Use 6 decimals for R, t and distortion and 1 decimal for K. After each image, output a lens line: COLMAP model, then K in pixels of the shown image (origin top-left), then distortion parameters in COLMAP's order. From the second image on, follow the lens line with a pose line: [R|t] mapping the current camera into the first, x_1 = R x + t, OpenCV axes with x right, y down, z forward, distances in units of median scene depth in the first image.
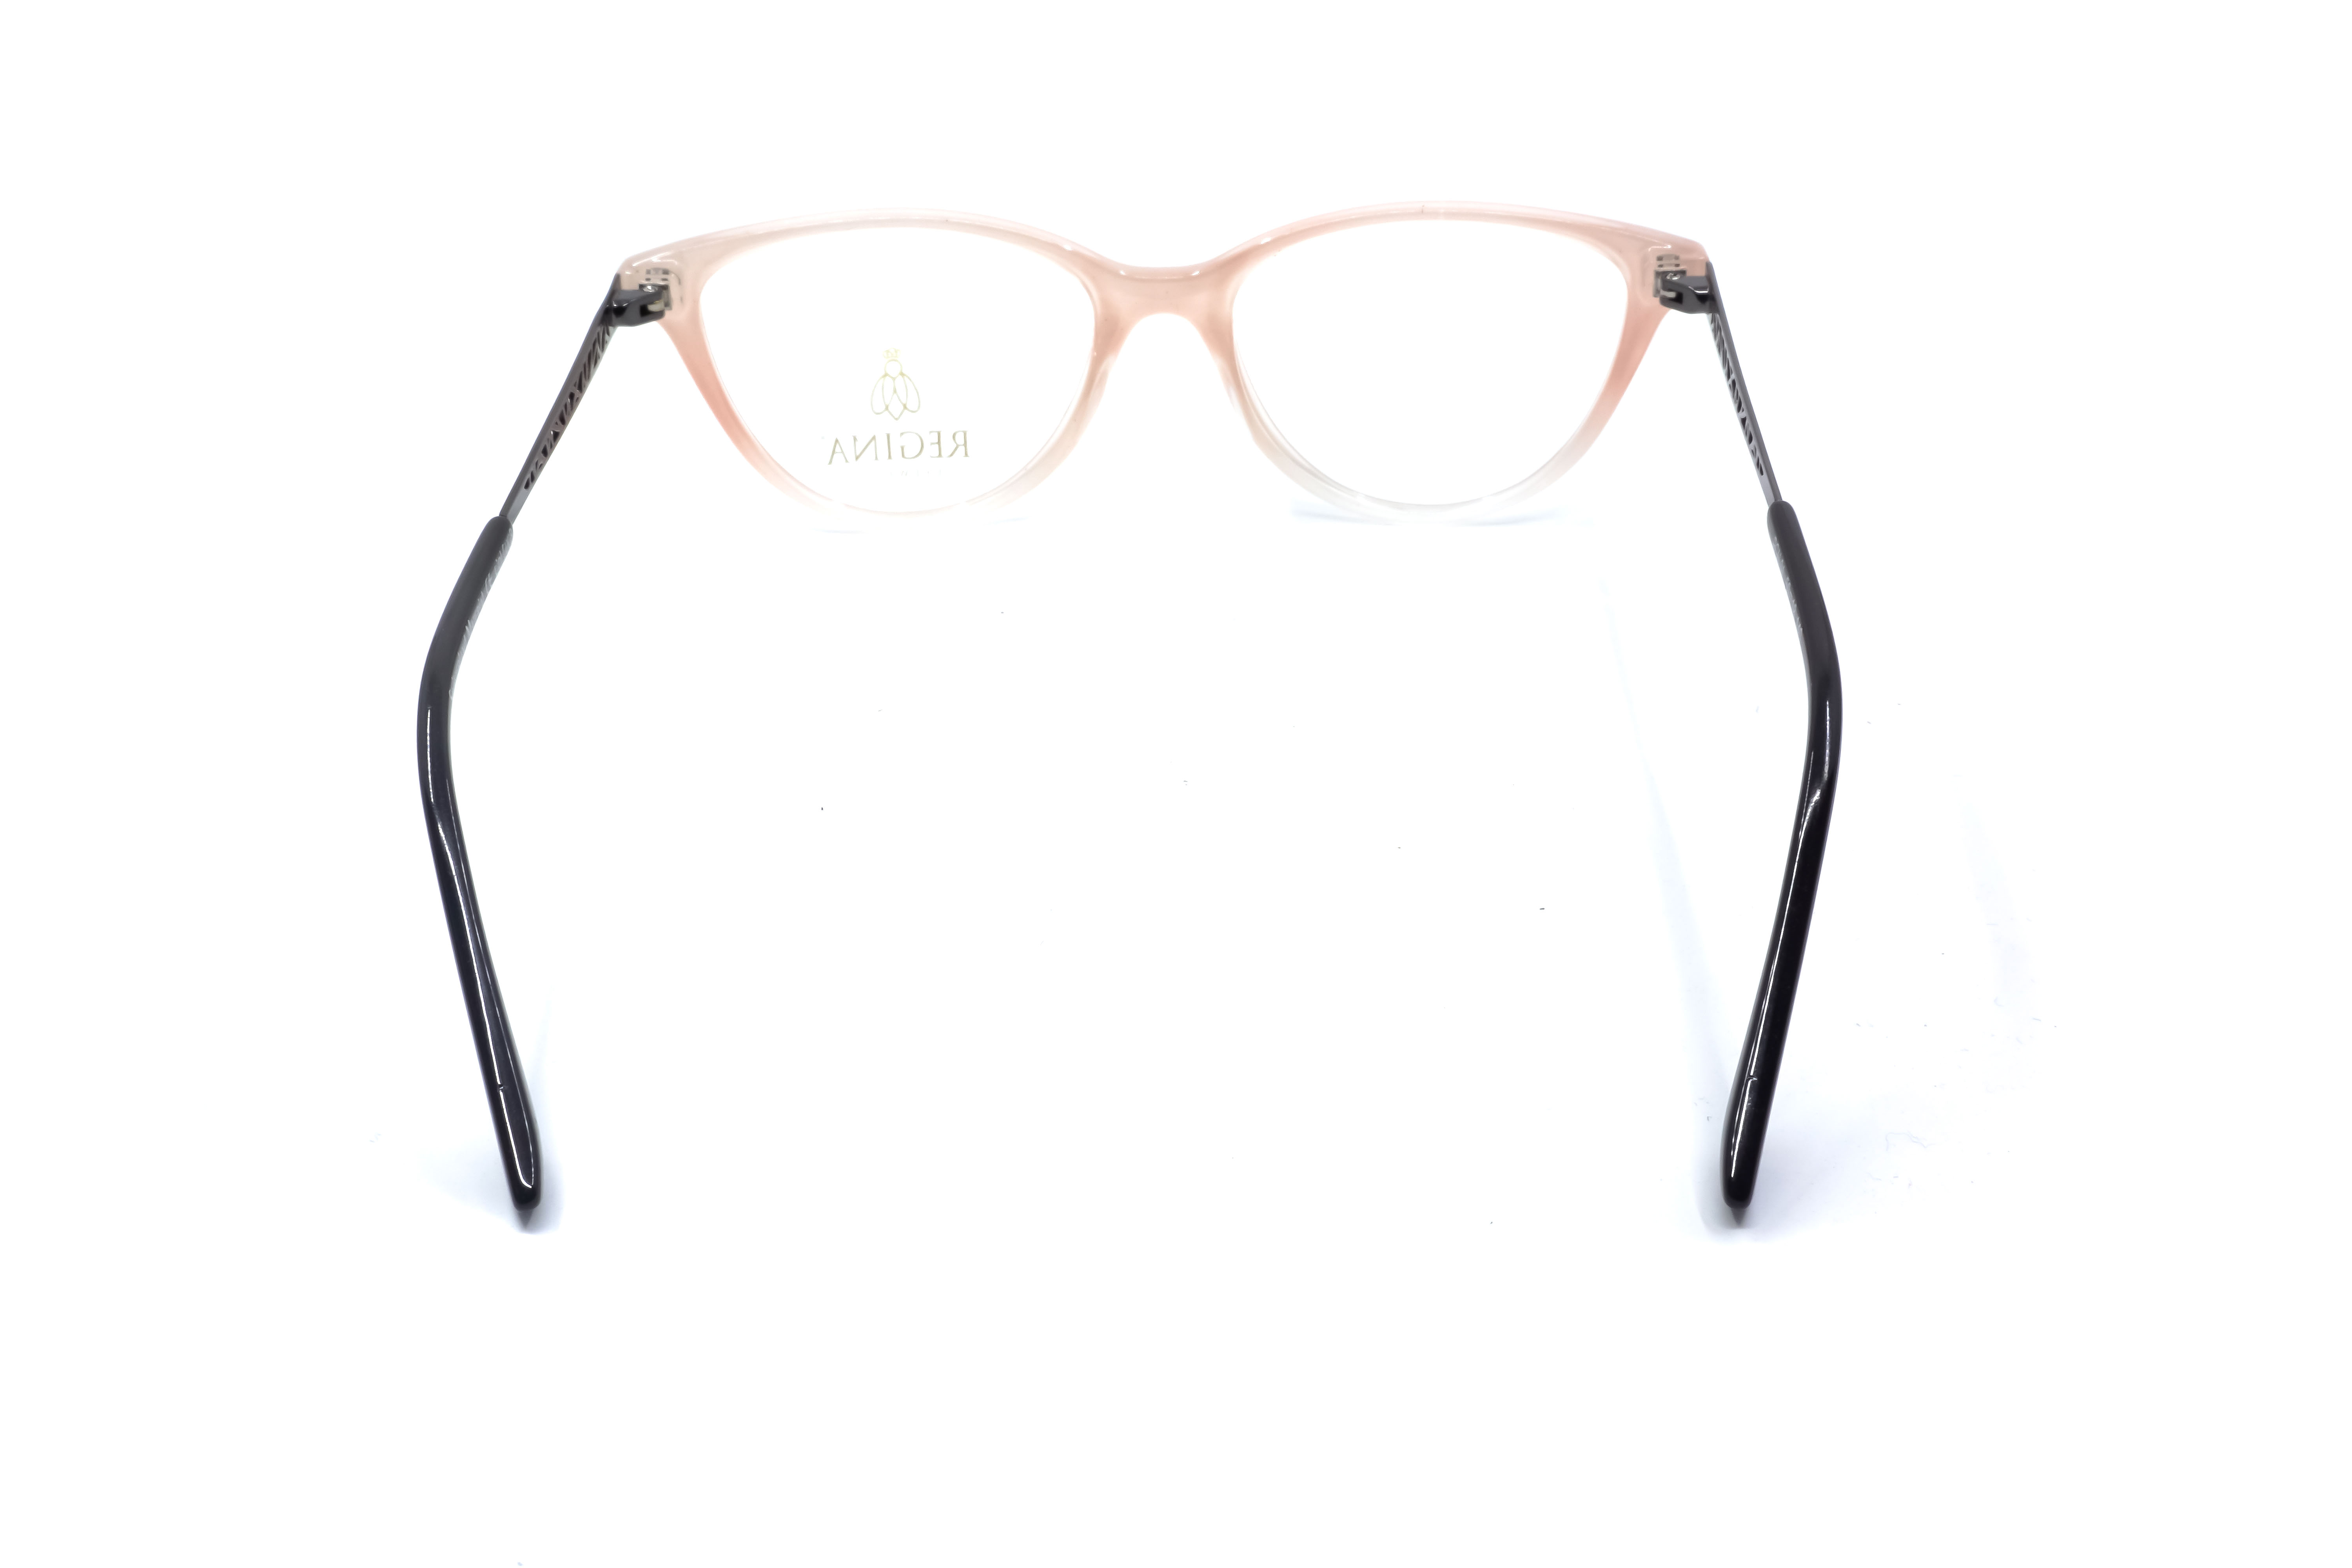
lens RADIAL K [[2263.2, 0, 1176.0], [0, 2263.2, 784.0], [0, 0, 1]] dist [-0.045789, 0.014539]
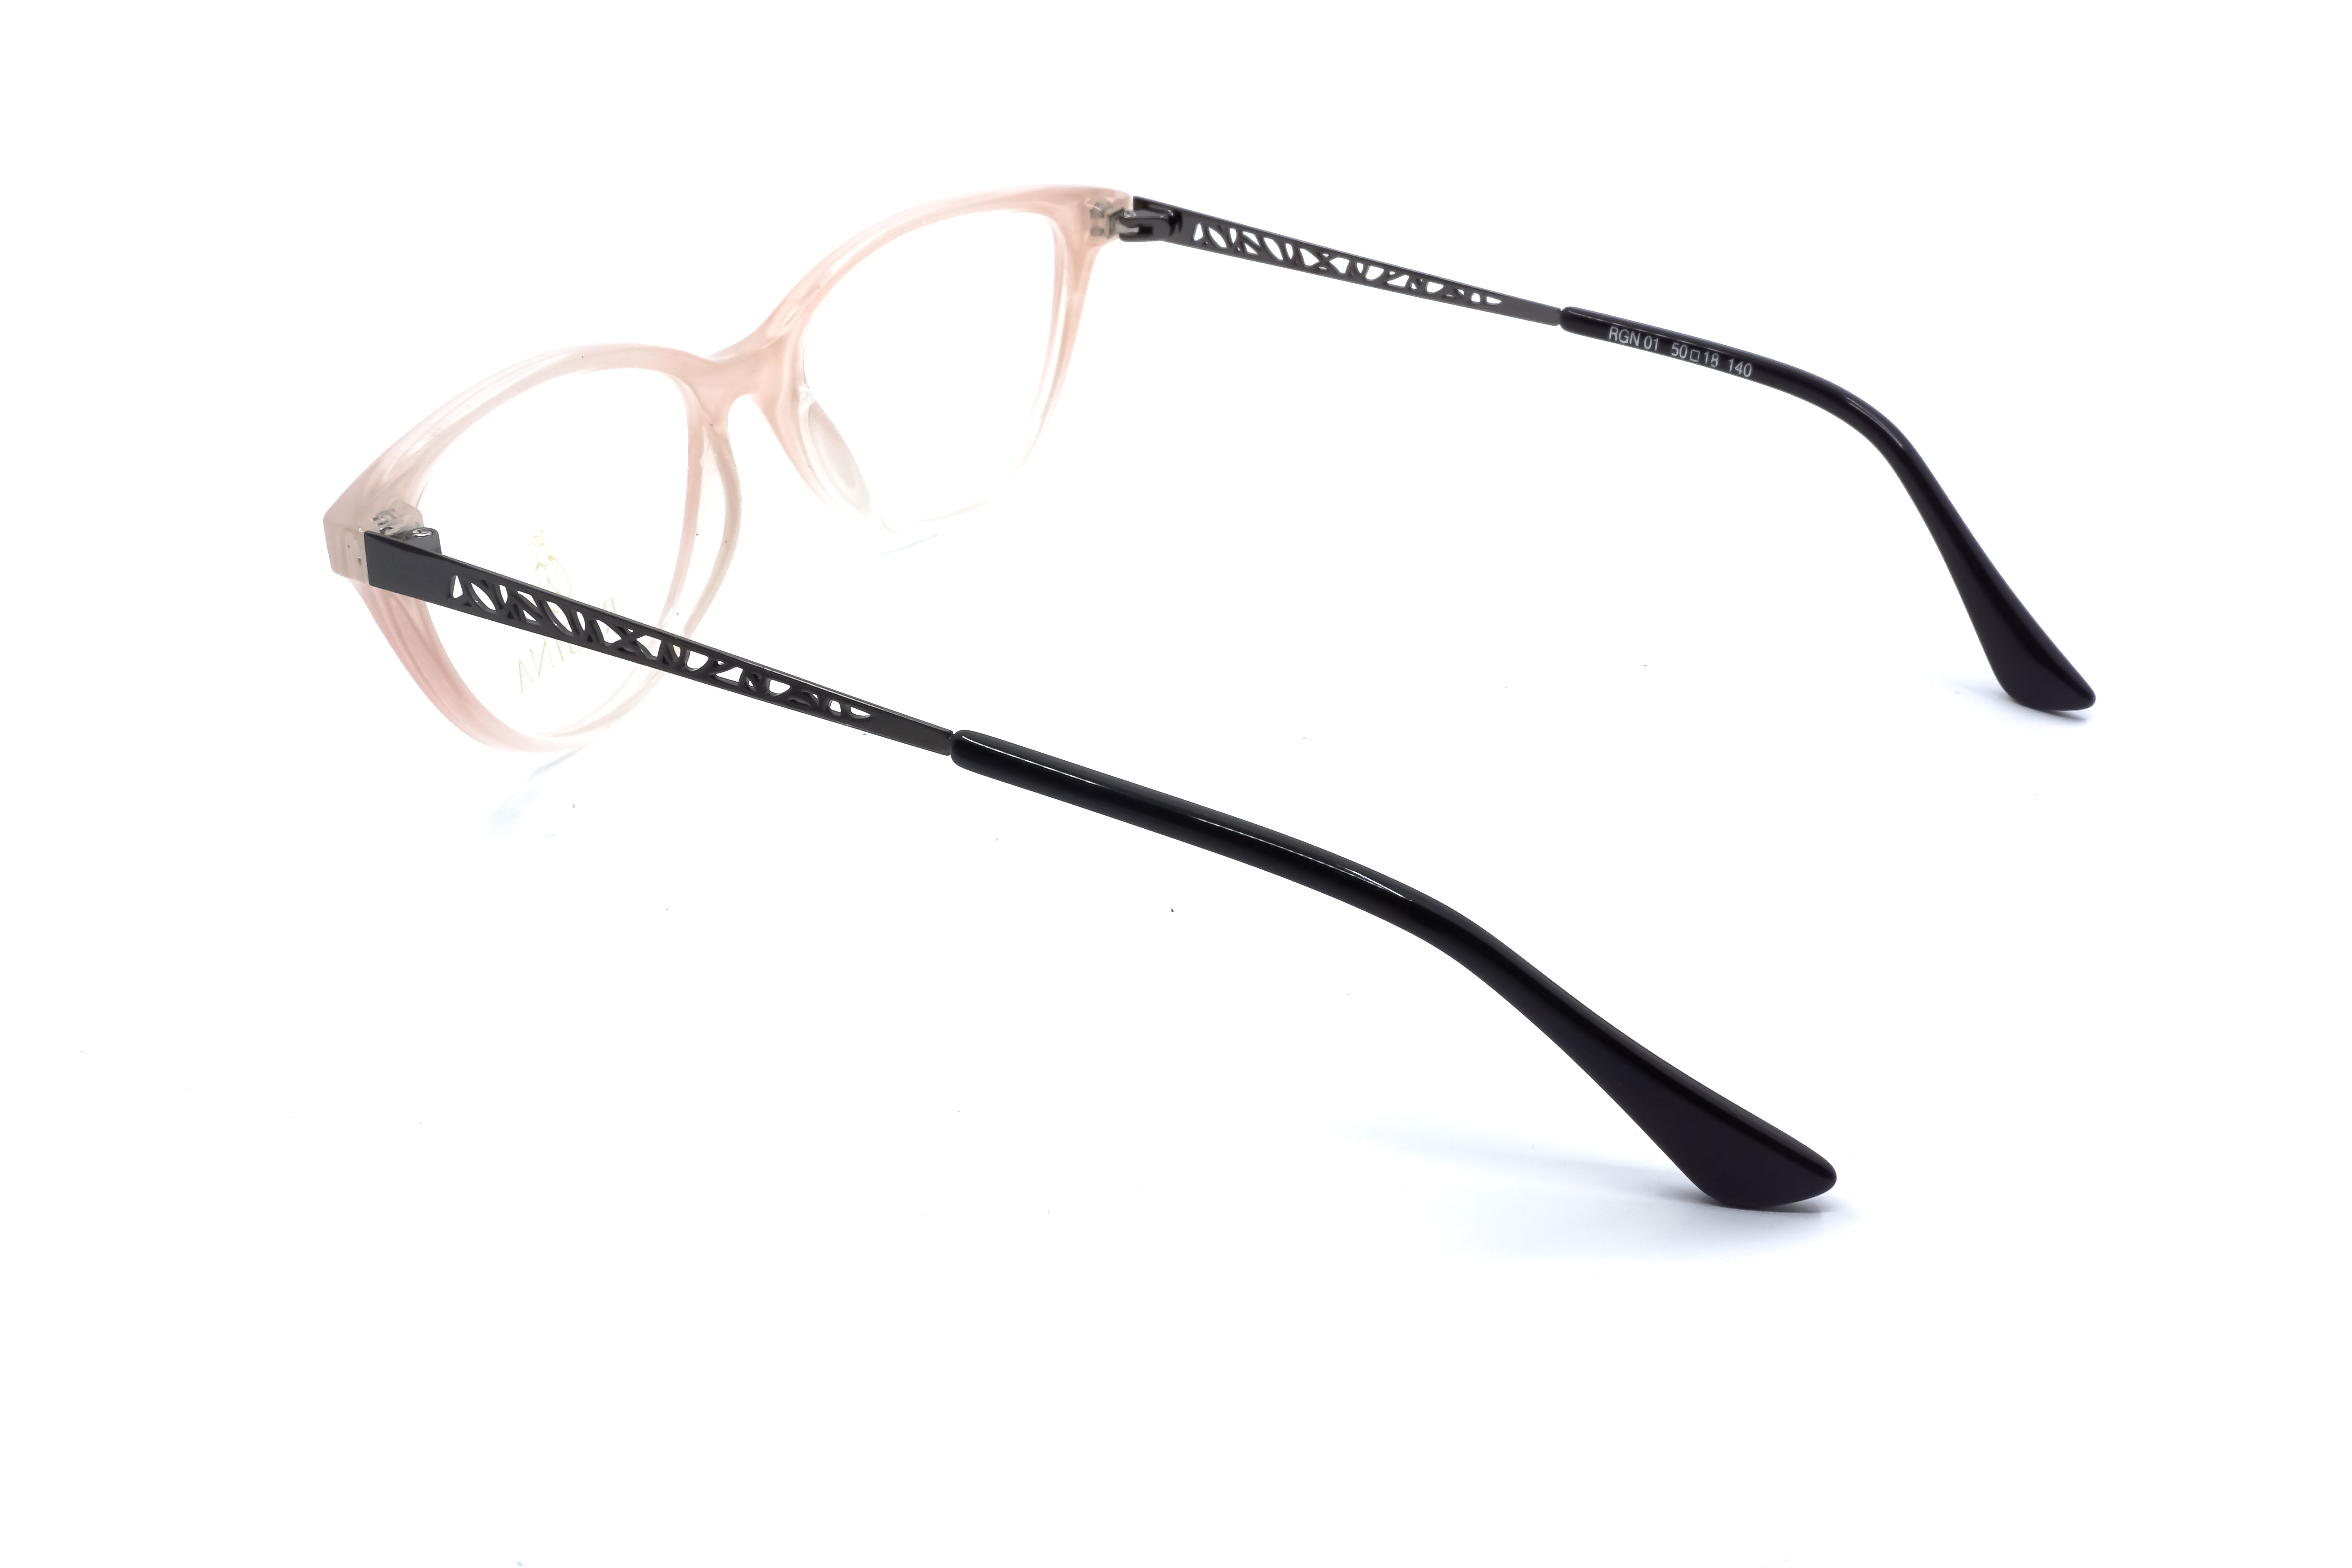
lens RADIAL K [[2263.2, 0, 1176.0], [0, 2263.2, 784.0], [0, 0, 1]] dist [-0.045789, 0.014539]
pose [[0.492142, -0.414635, 0.765424, -0.690308], [0.426892, 0.881246, 0.202899, -0.181795], [-0.758656, 0.226898, 0.610703, 0.345393]]
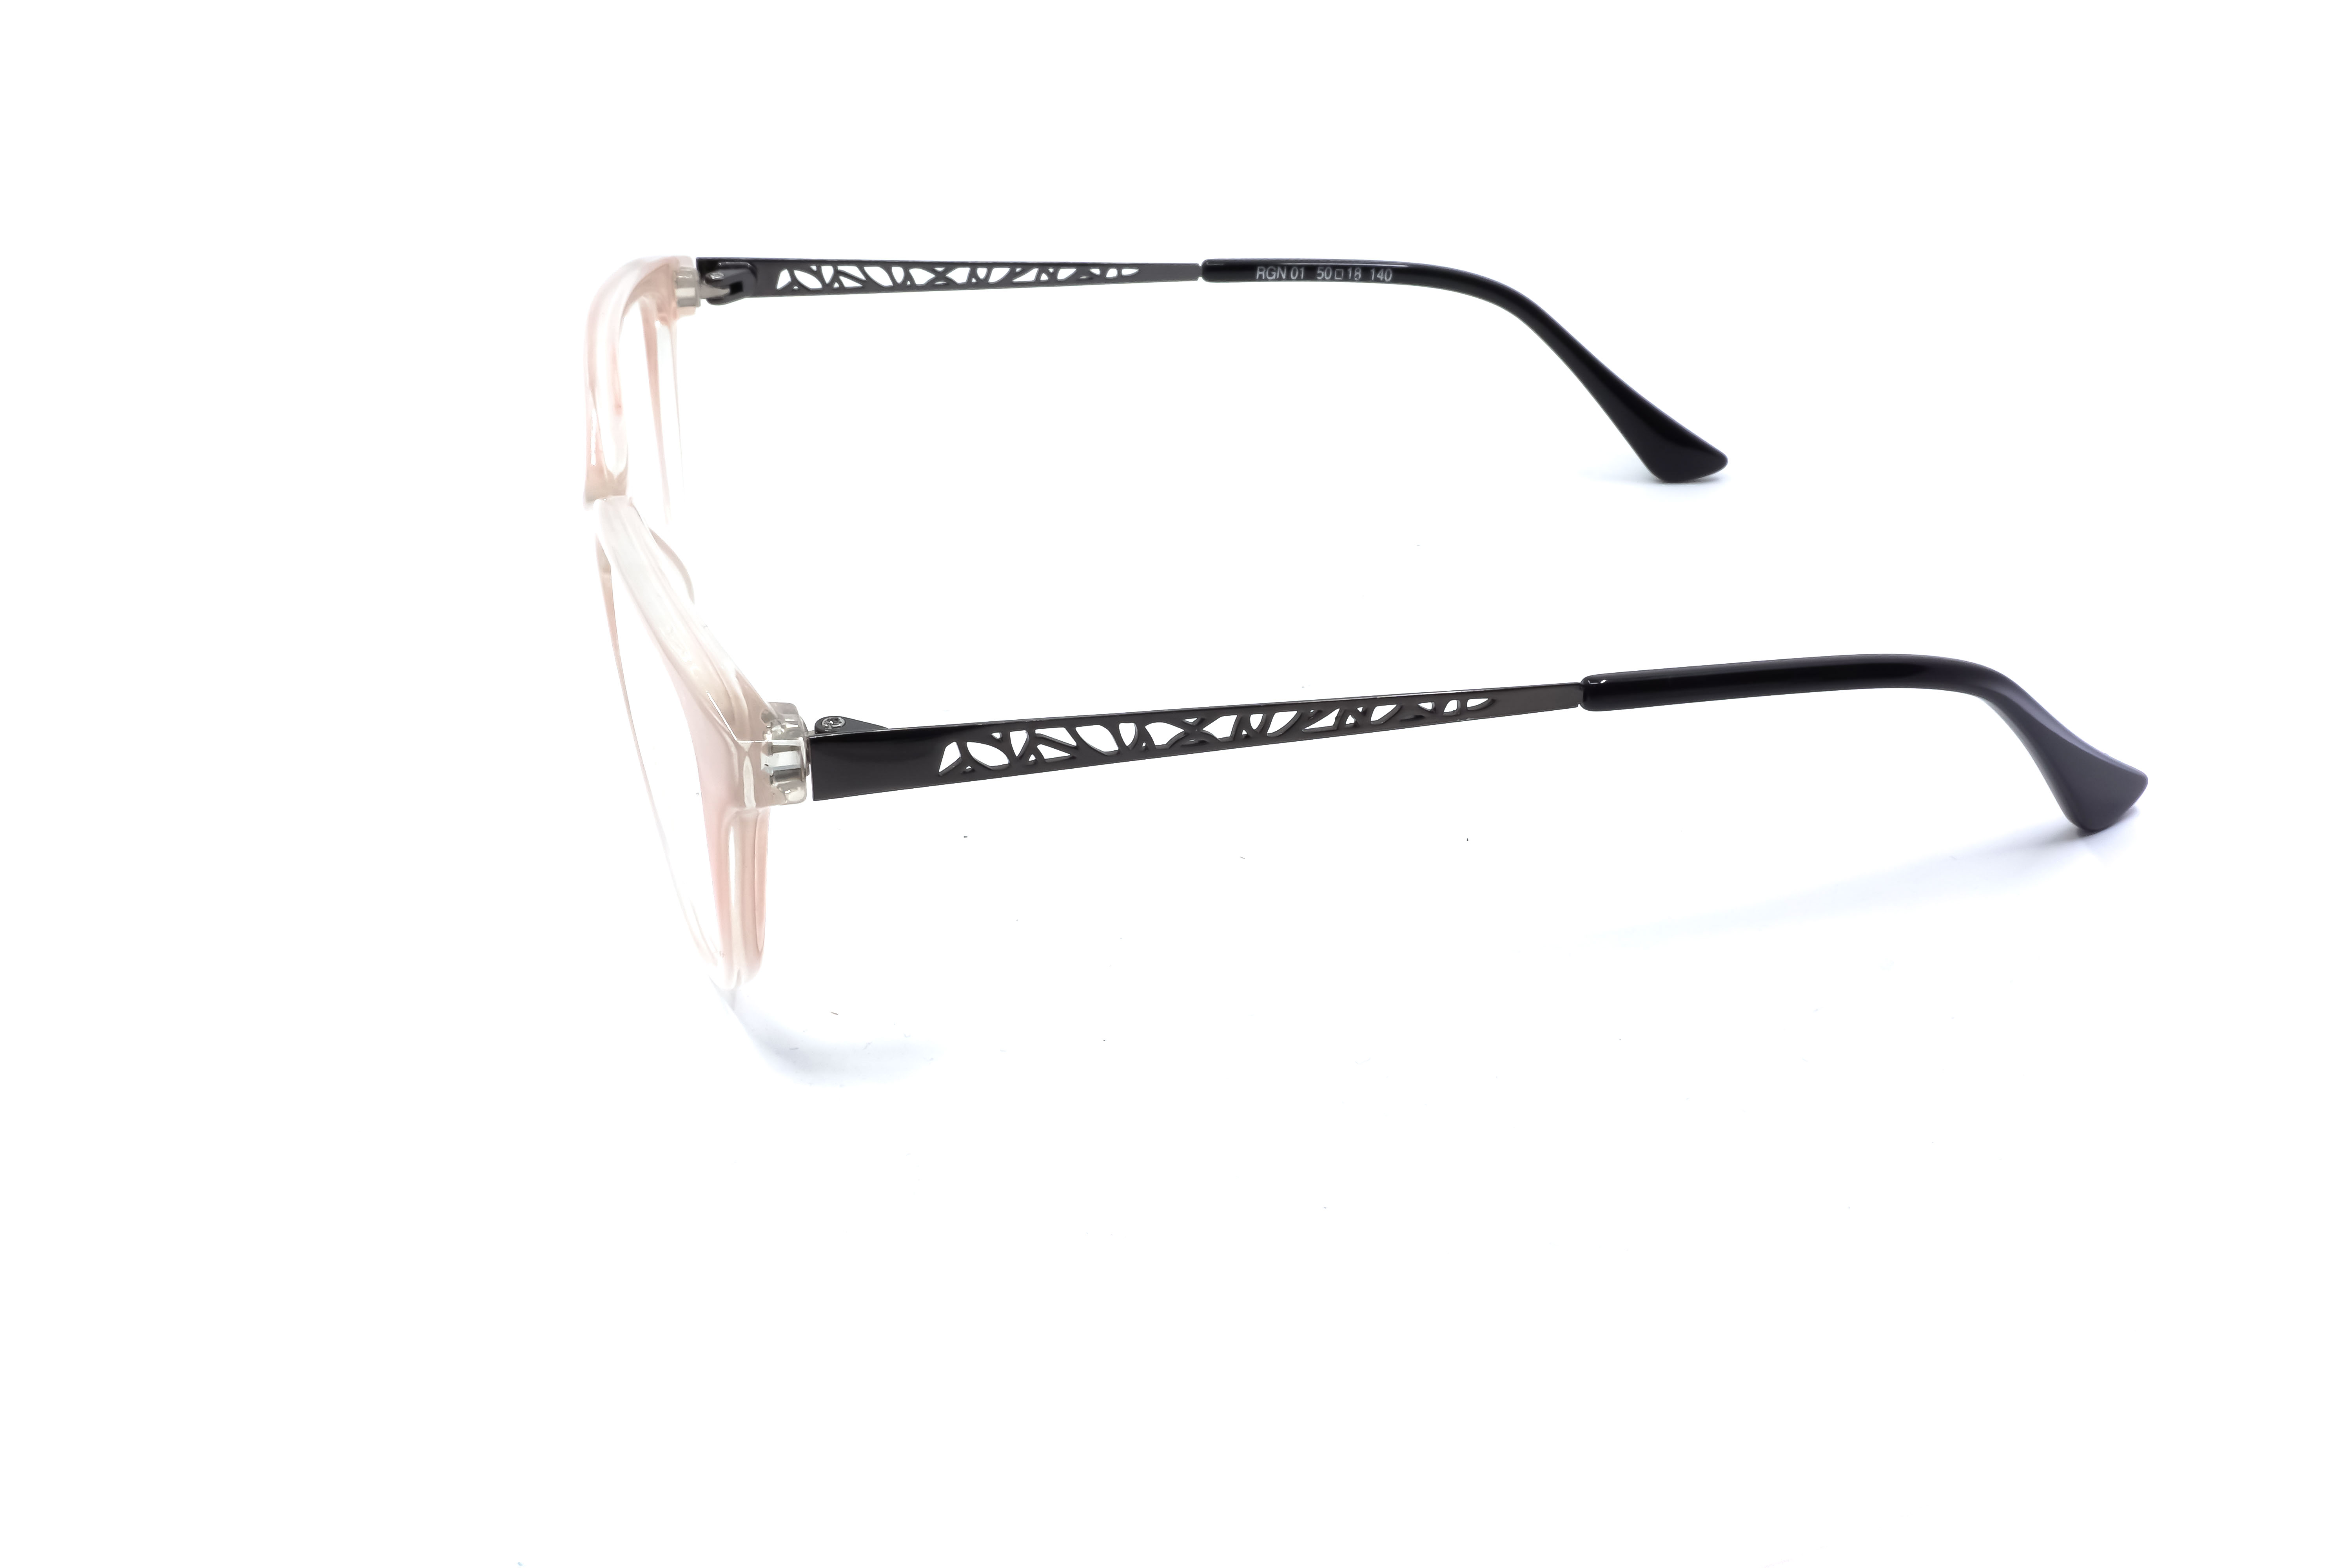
lens RADIAL K [[2263.2, 0, 1176.0], [0, 2263.2, 784.0], [0, 0, 1]] dist [-0.045789, 0.014539]
pose [[-0.271989, -0.447848, 0.851736, -0.766692], [0.481392, 0.703072, 0.523404, -0.468904], [-0.833237, 0.552379, 0.024363, 0.872189]]
